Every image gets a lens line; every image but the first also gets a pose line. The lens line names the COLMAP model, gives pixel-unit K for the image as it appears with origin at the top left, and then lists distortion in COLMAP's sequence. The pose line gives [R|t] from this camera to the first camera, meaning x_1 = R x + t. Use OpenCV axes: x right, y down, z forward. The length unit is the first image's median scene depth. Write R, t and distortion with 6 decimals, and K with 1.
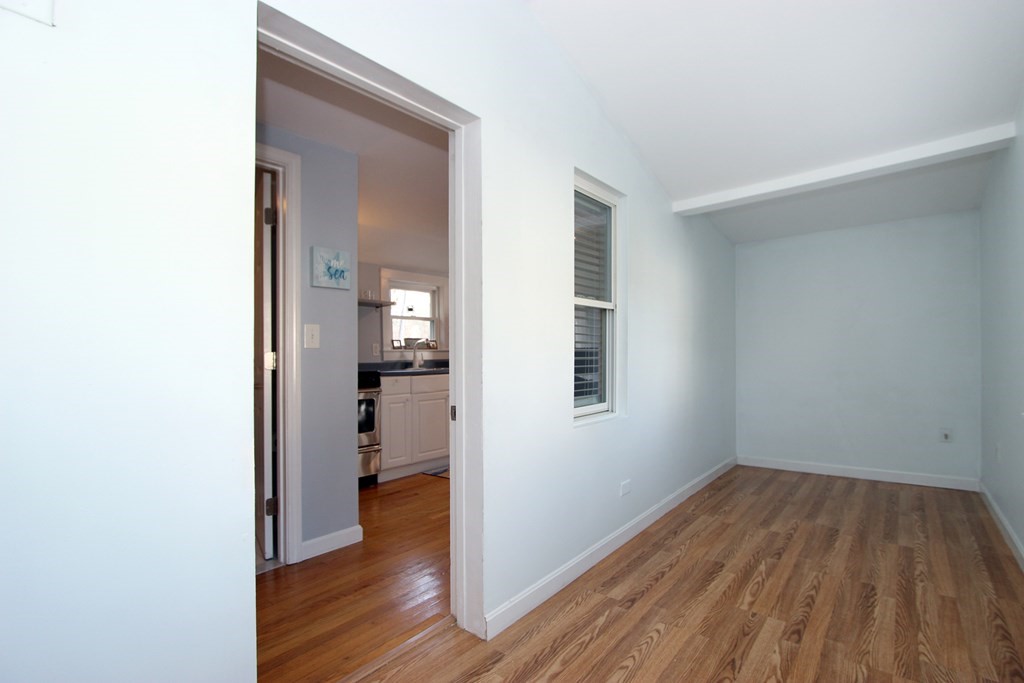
lens RADIAL K [[471.0, 0, 512.9], [0, 471.0, 364.4], [0, 0, 1]] dist [-0.002506, 0.000218]
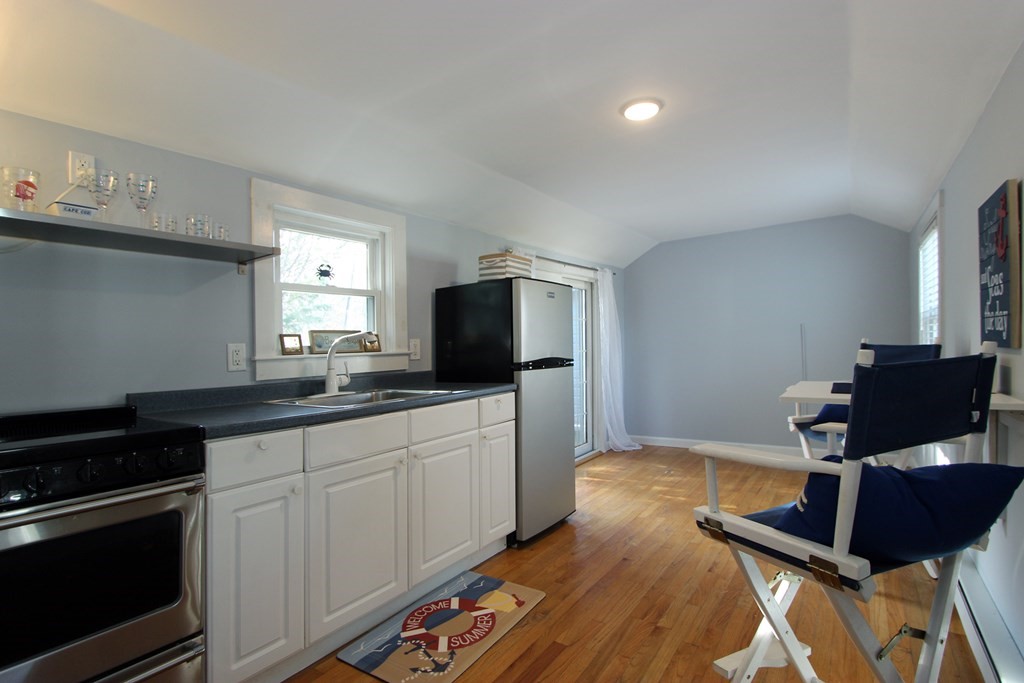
lens RADIAL K [[488.1, 0, 525.2], [0, 488.1, 345.1], [0, 0, 1]] dist [-0.020564, 0.002066]
pose [[0.994638, 0.000856, 0.103418, -0.062328], [0.000646, 0.999895, -0.014482, -0.034396], [-0.103420, 0.014471, 0.994533, 0.490268]]
